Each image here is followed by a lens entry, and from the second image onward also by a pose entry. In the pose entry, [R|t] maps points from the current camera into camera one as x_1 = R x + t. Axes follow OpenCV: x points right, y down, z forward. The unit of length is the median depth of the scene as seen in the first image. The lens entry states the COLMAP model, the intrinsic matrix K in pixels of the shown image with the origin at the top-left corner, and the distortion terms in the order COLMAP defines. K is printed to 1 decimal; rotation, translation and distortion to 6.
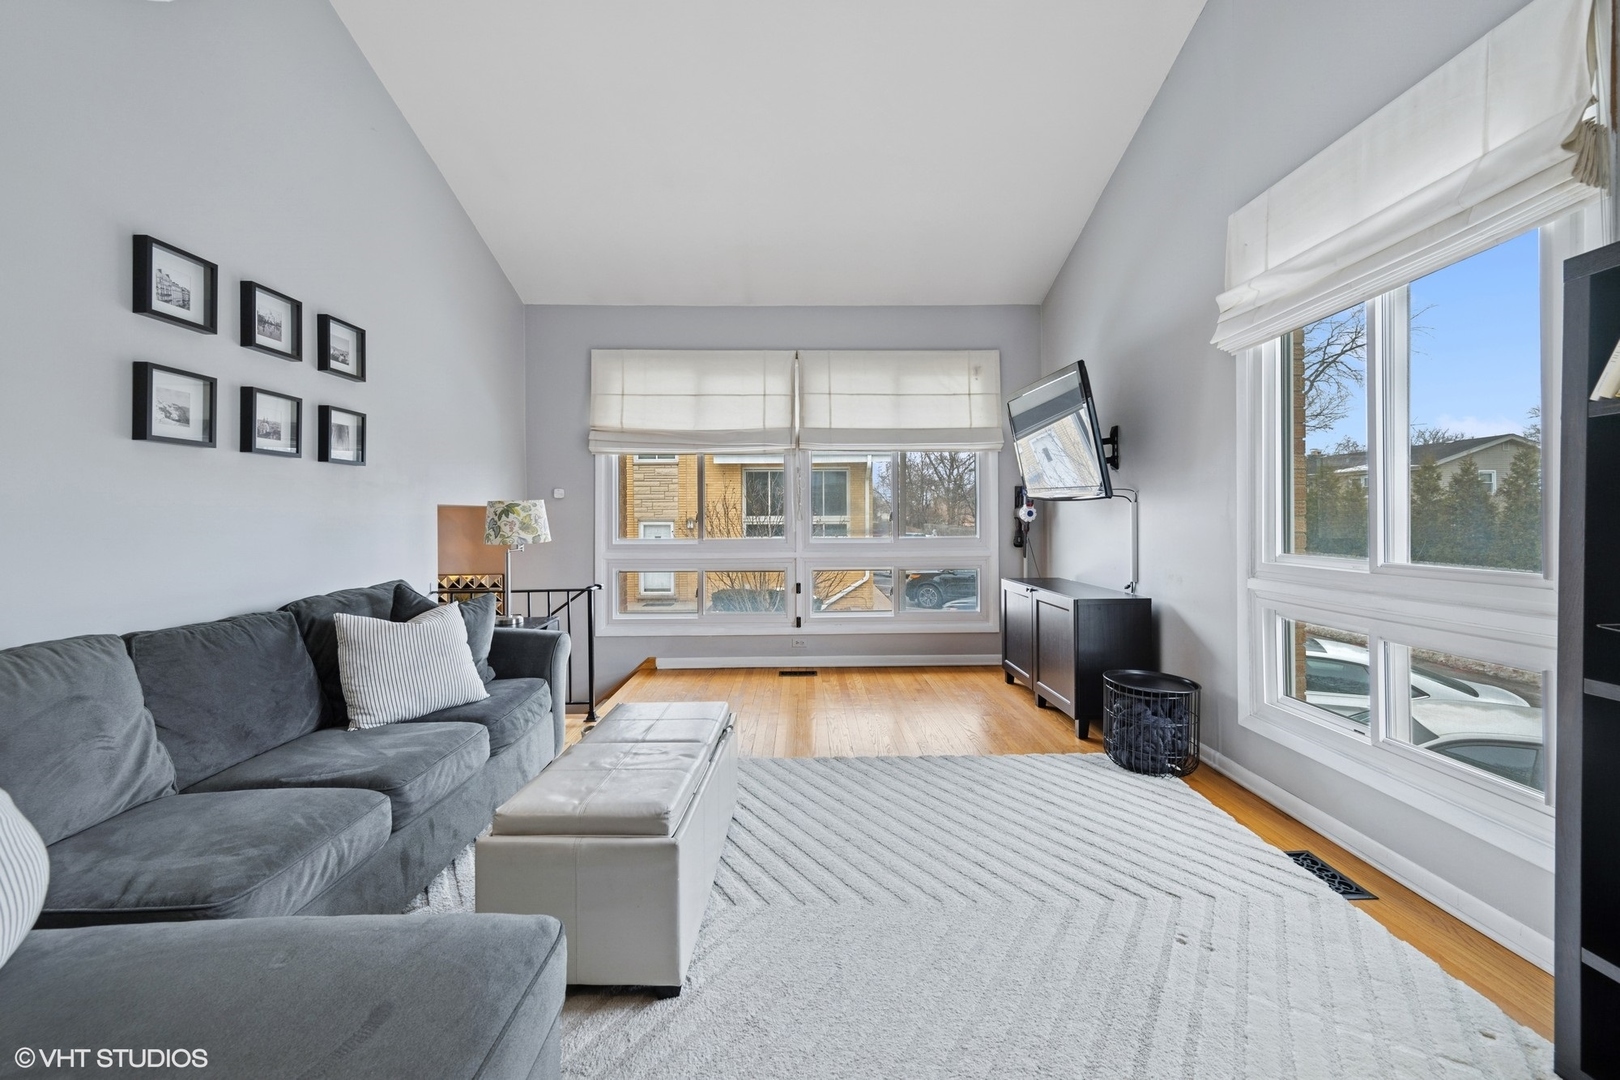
lens RADIAL K [[633.3, 0, 823.2], [0, 633.3, 516.2], [0, 0, 1]] dist [0.001778, 0.000446]
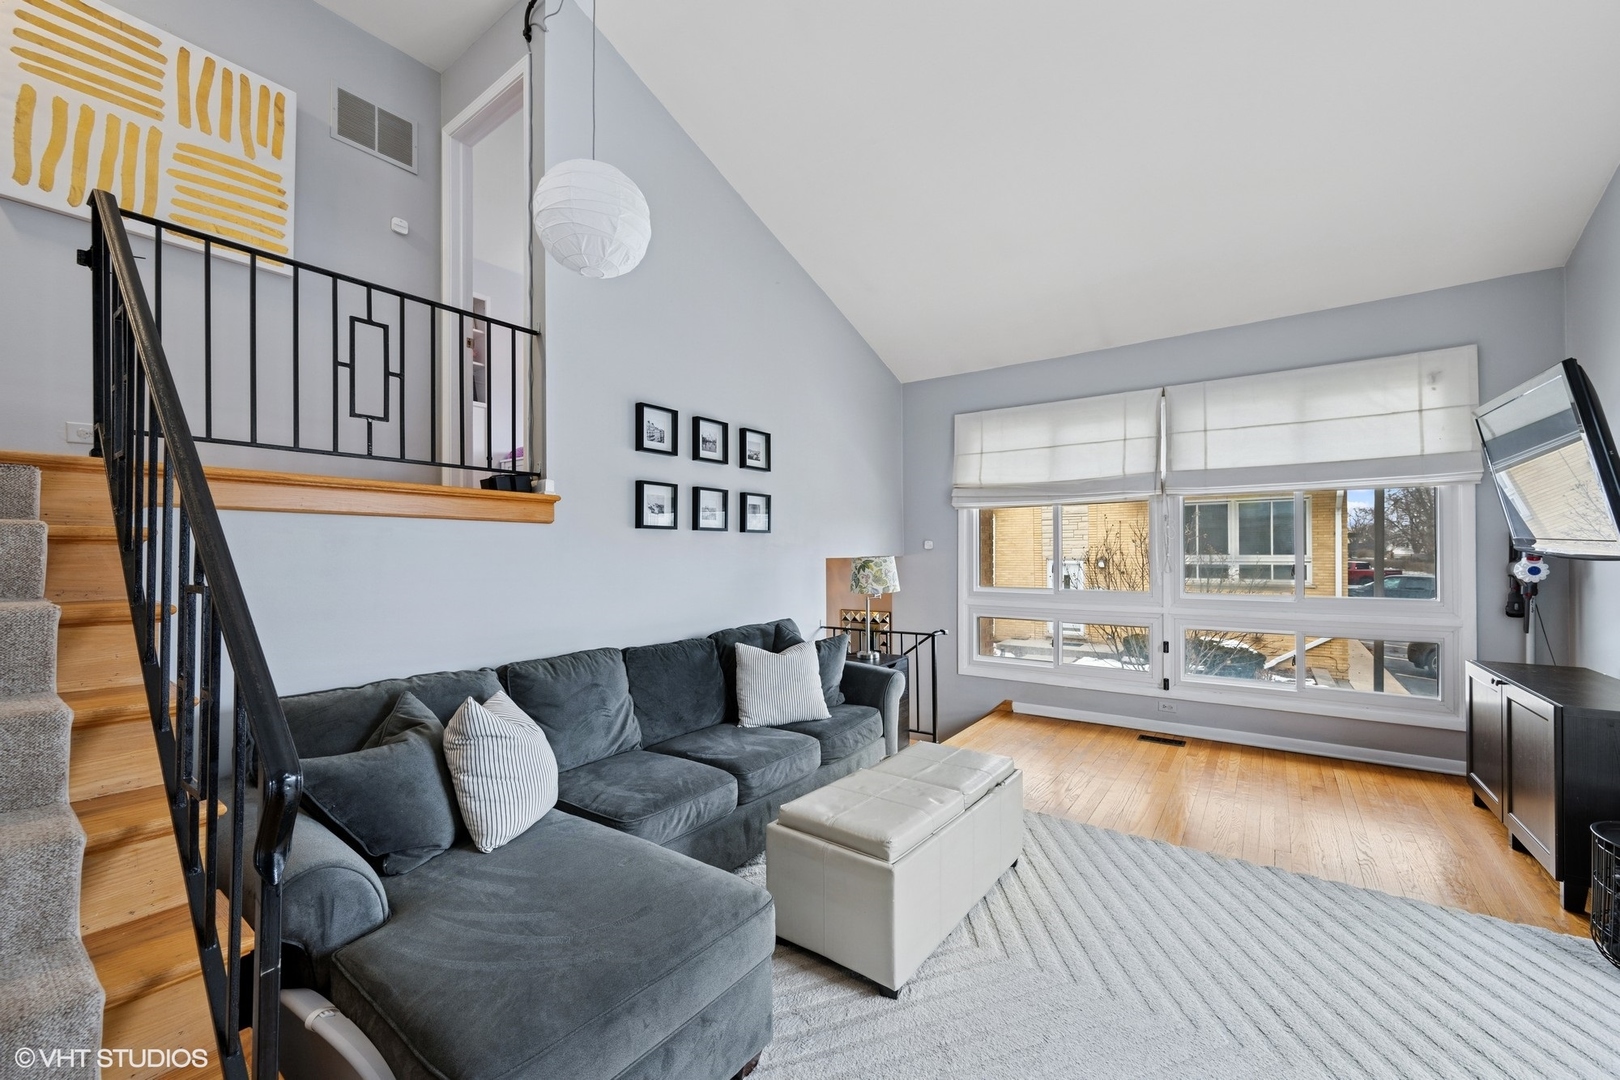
lens RADIAL K [[633.3, 0, 856.4], [0, 633.3, 551.2], [0, 0, 1]] dist [0.001778, 0.000446]
pose [[0.817634, 0.005132, -0.575715, 0.216627], [-0.003602, 0.999986, 0.003799, -0.047089], [0.575727, -0.001033, 0.817641, -0.005309]]
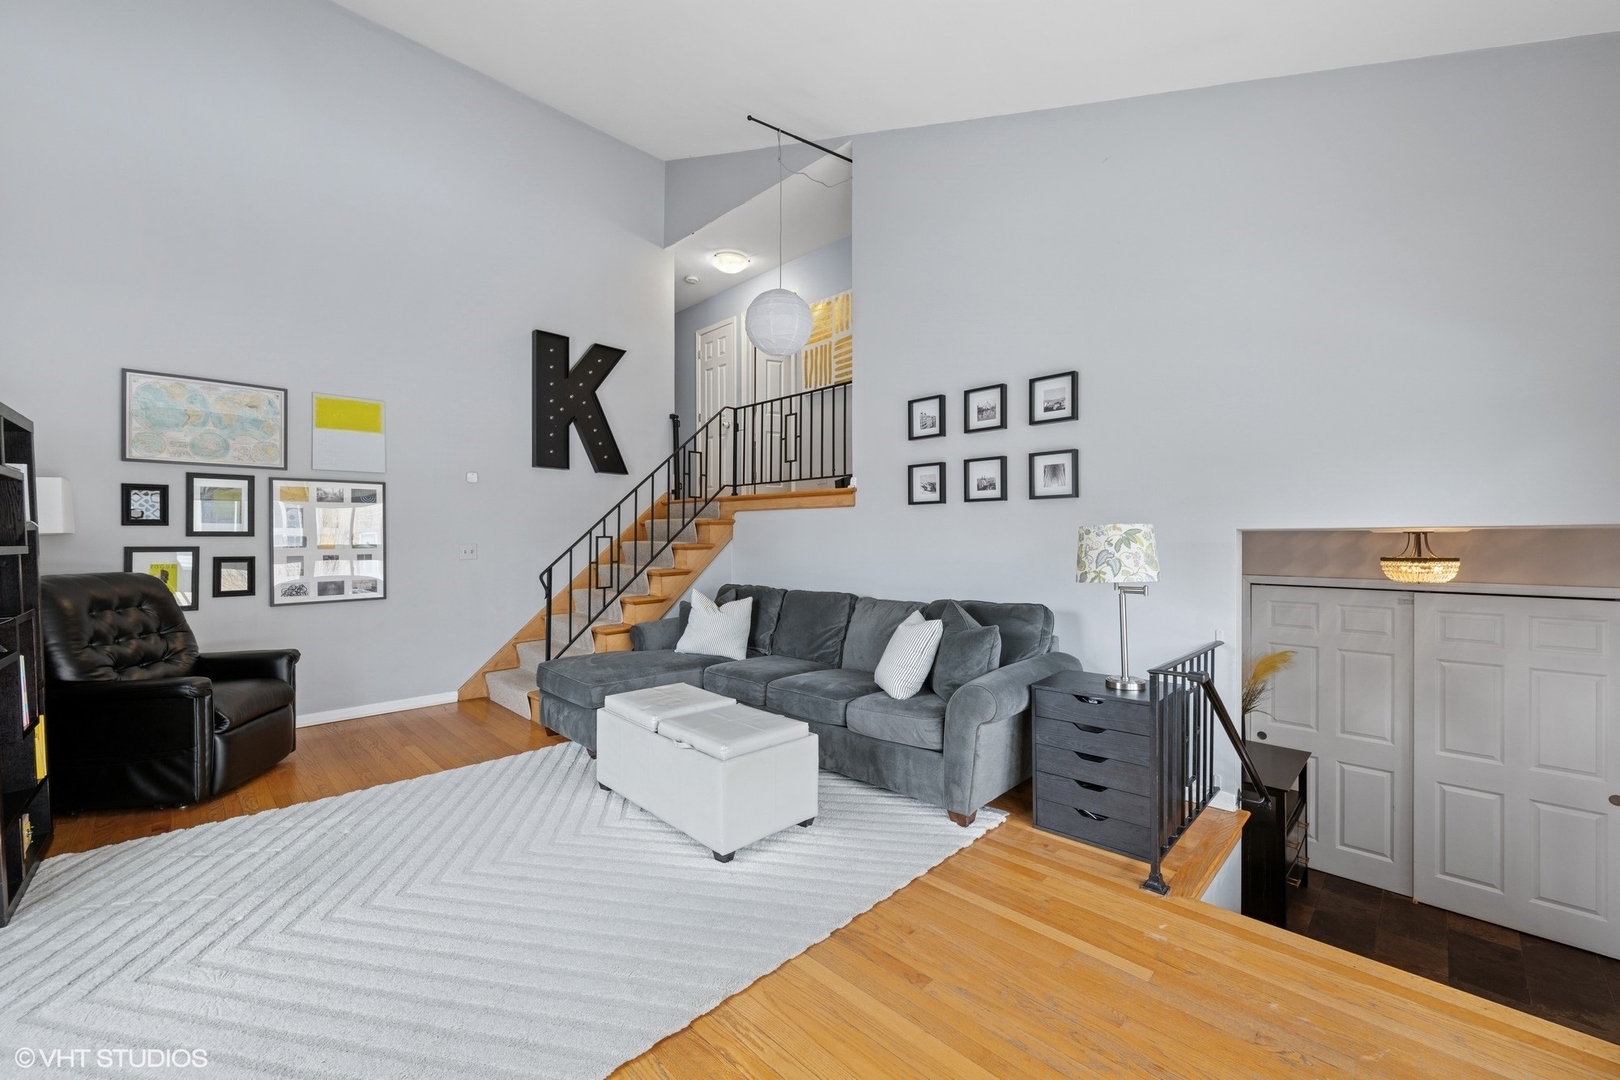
lens RADIAL K [[633.3, 0, 810.8], [0, 633.3, 537.2], [0, 0, 1]] dist [0.001778, 0.000446]
pose [[-0.717298, 0.003962, -0.696755, 0.348665], [0.005771, 0.999983, -0.000254, -0.014861], [0.696742, -0.004203, -0.717309, 1.484344]]
